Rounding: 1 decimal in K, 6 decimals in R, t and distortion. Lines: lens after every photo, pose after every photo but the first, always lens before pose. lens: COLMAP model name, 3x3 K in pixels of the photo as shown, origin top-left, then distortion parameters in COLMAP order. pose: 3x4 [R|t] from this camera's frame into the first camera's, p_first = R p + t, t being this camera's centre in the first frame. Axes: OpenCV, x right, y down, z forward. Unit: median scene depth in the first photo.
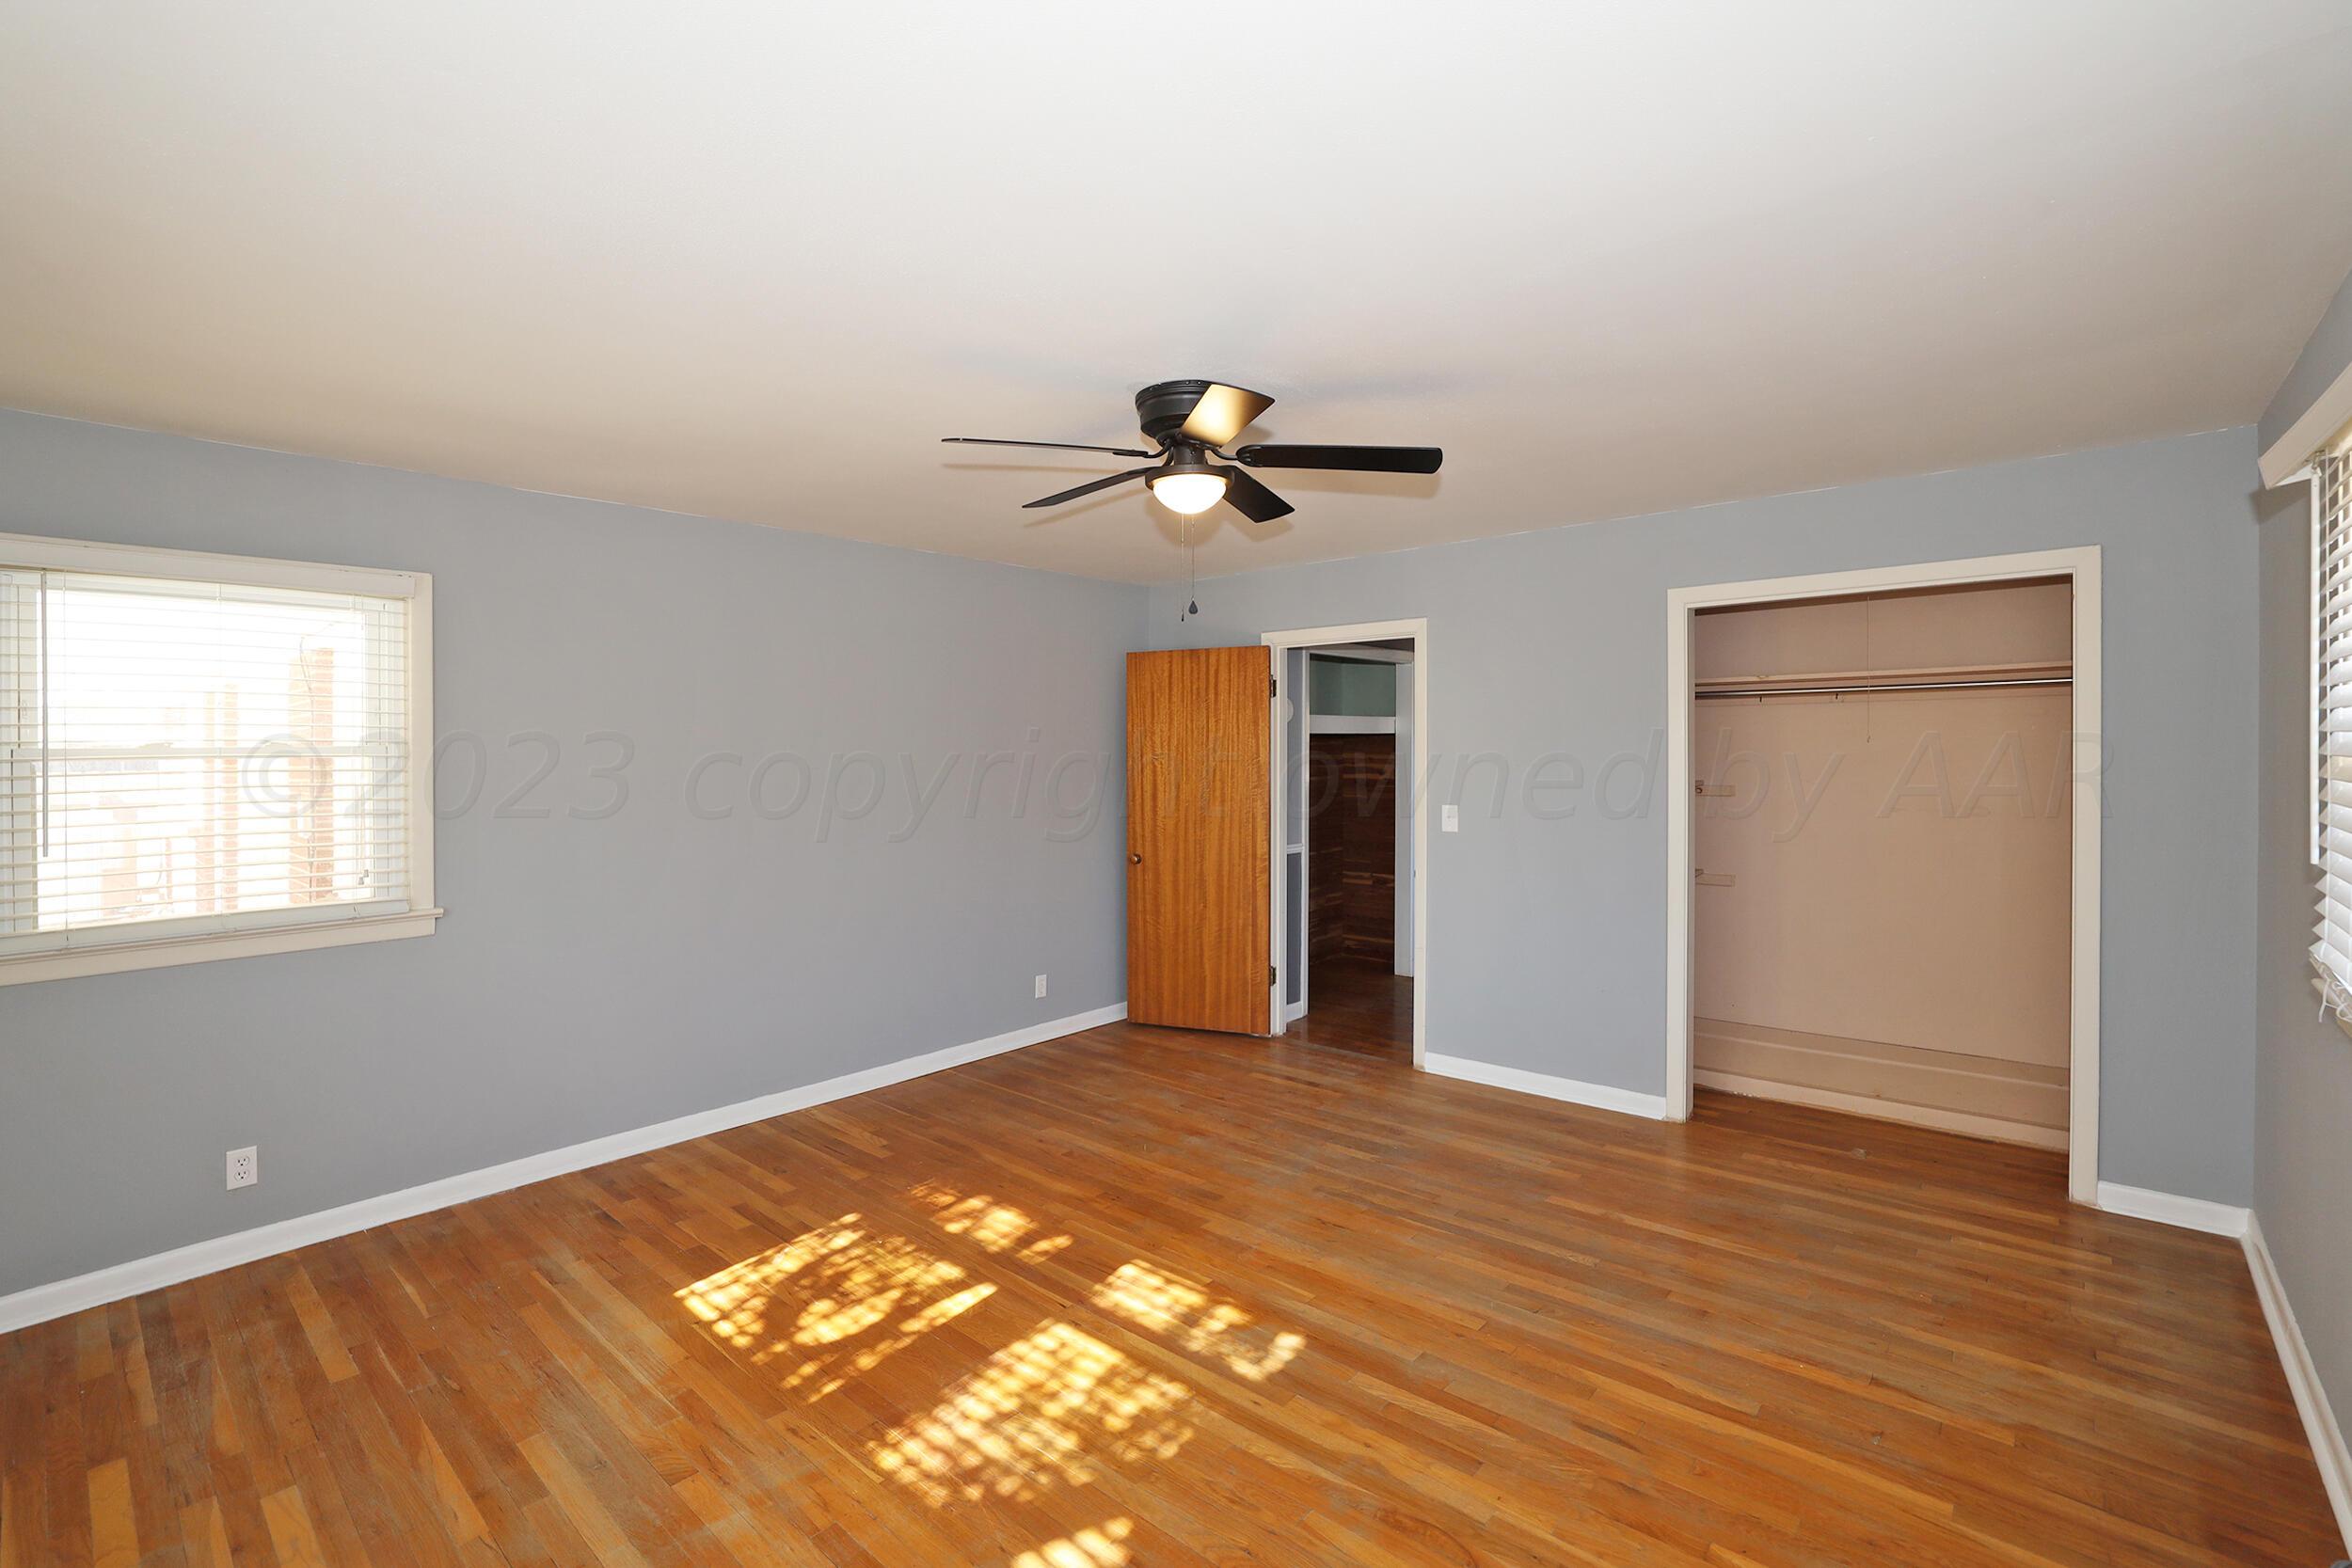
lens RADIAL K [[1018.2, 0, 1175.3], [0, 1018.2, 753.2], [0, 0, 1]] dist [0.000485, 0.000248]
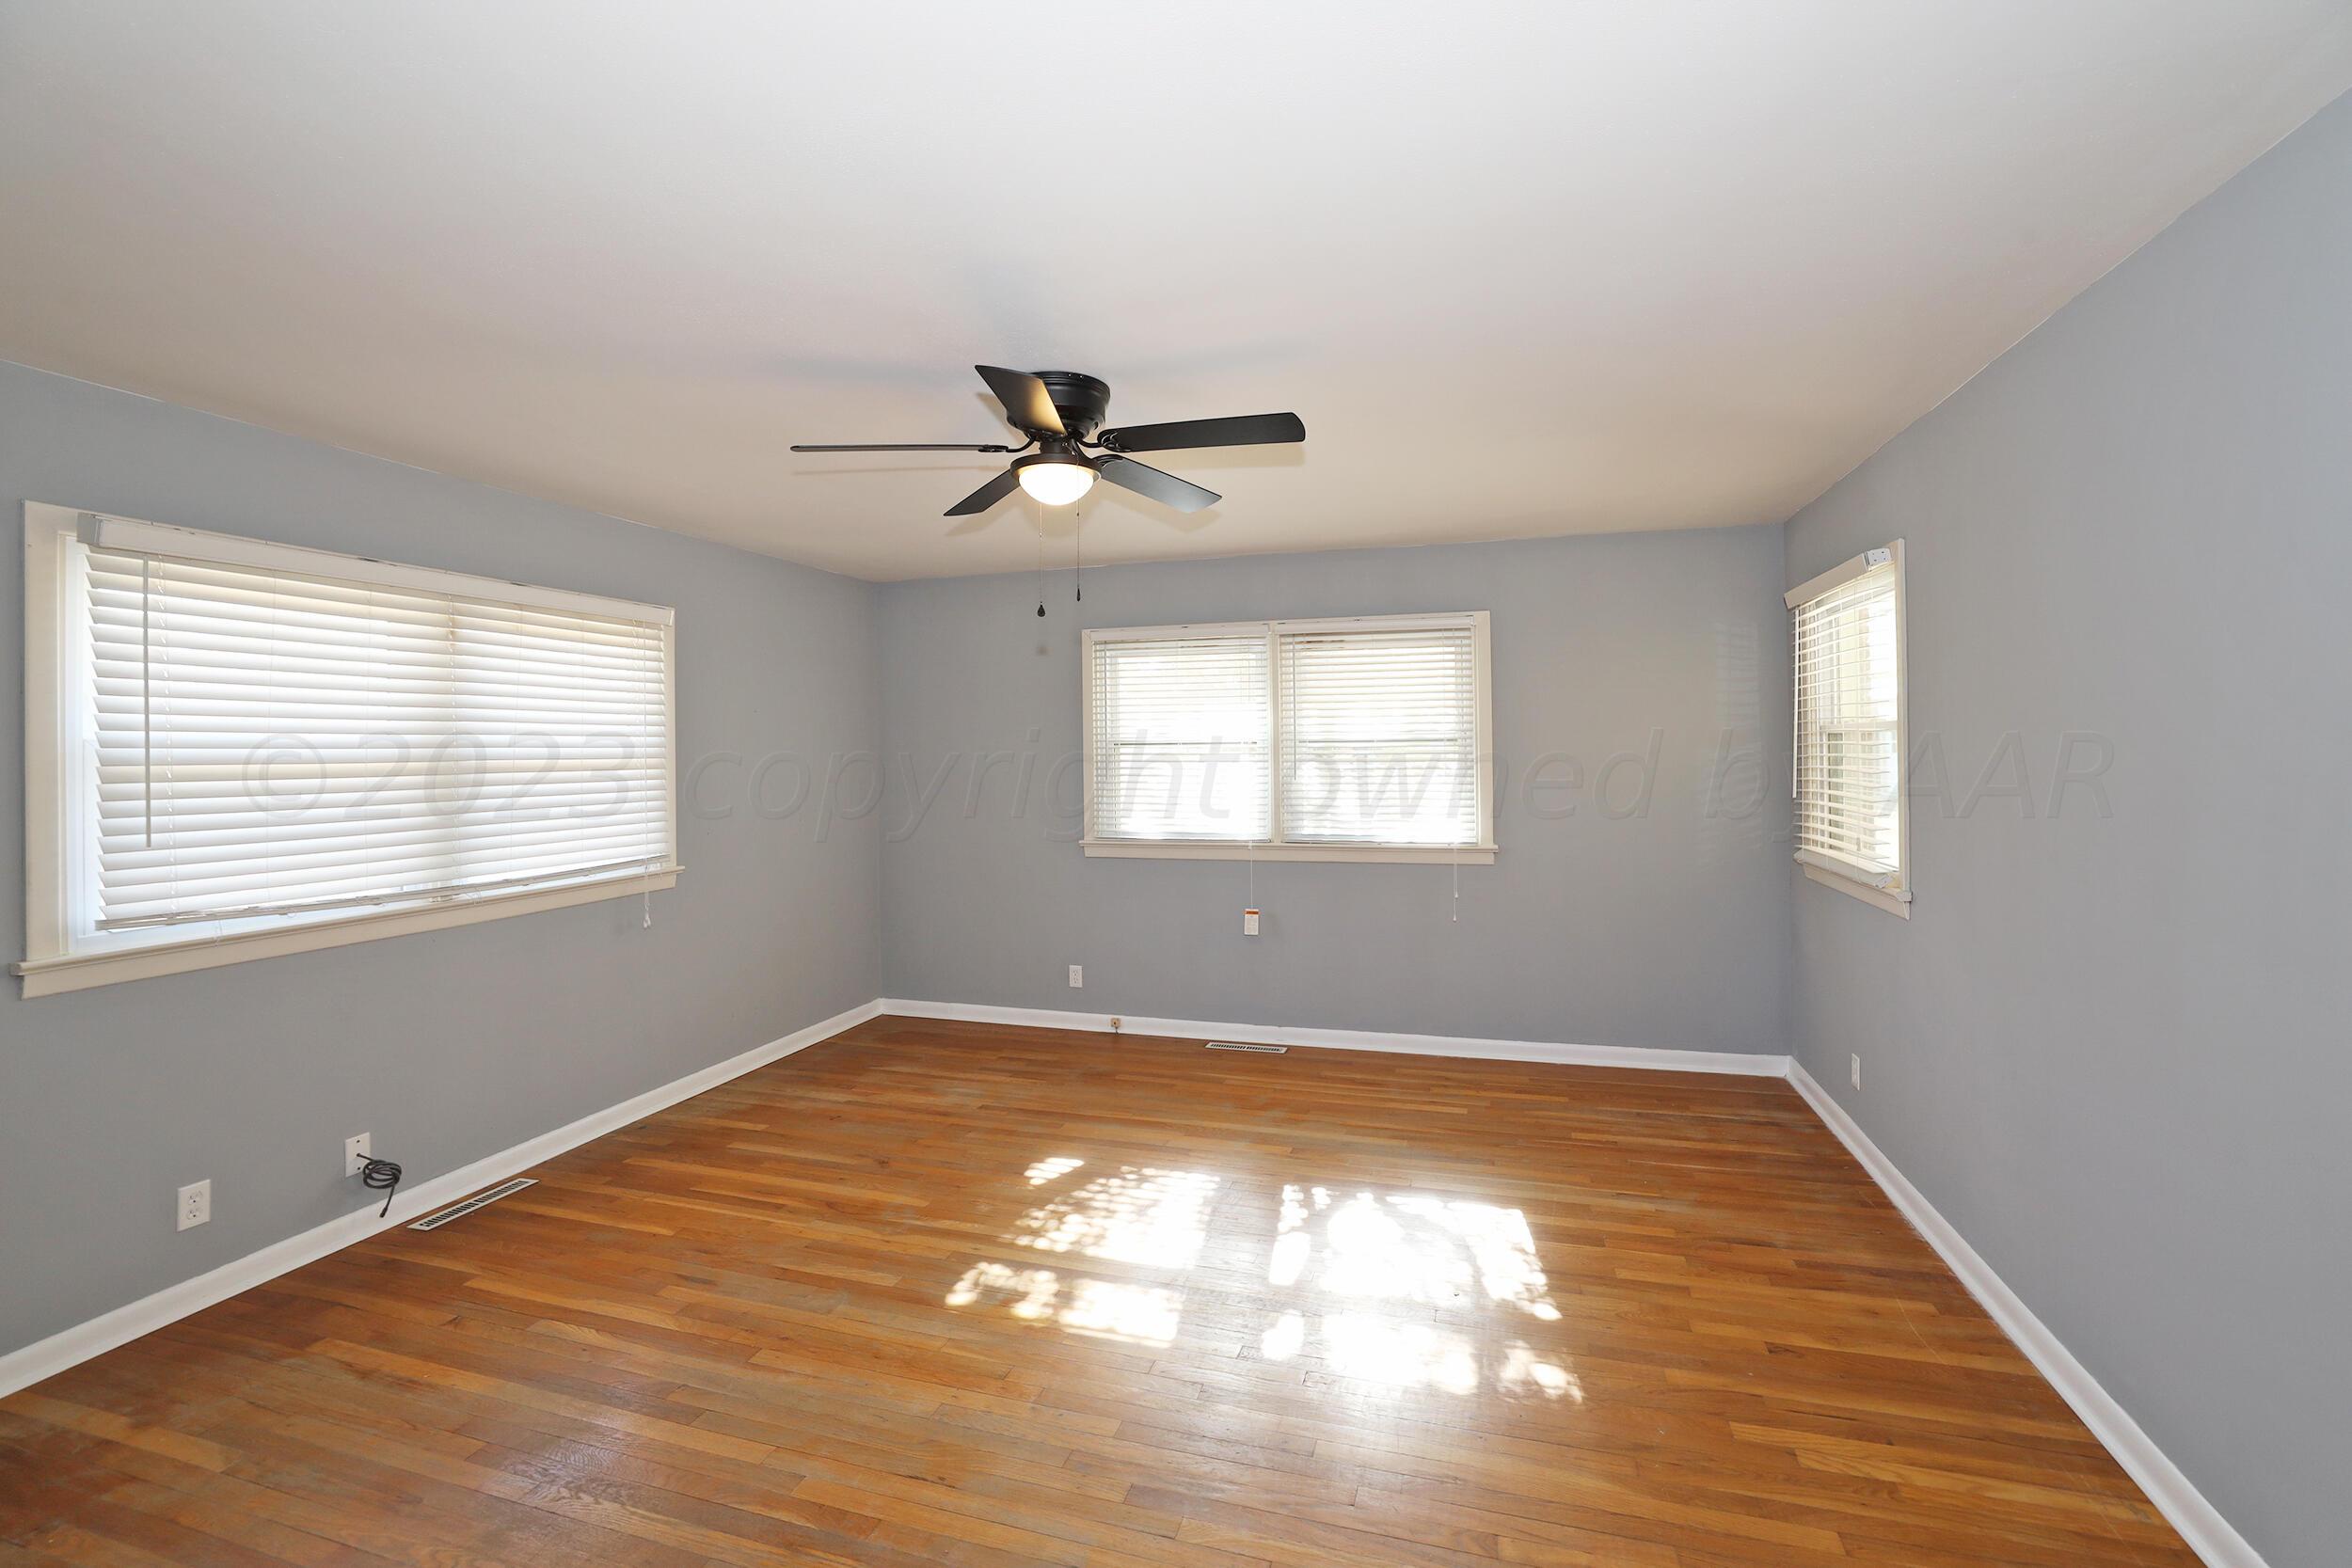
lens RADIAL K [[1018.2, 0, 1175.3], [0, 1018.2, 753.2], [0, 0, 1]] dist [0.000485, 0.000248]
pose [[-0.911486, 0.025558, -0.410537, 0.339415], [0.022889, 0.999673, 0.011415, 0.009538], [0.410695, 0.001008, -0.911772, 2.132489]]
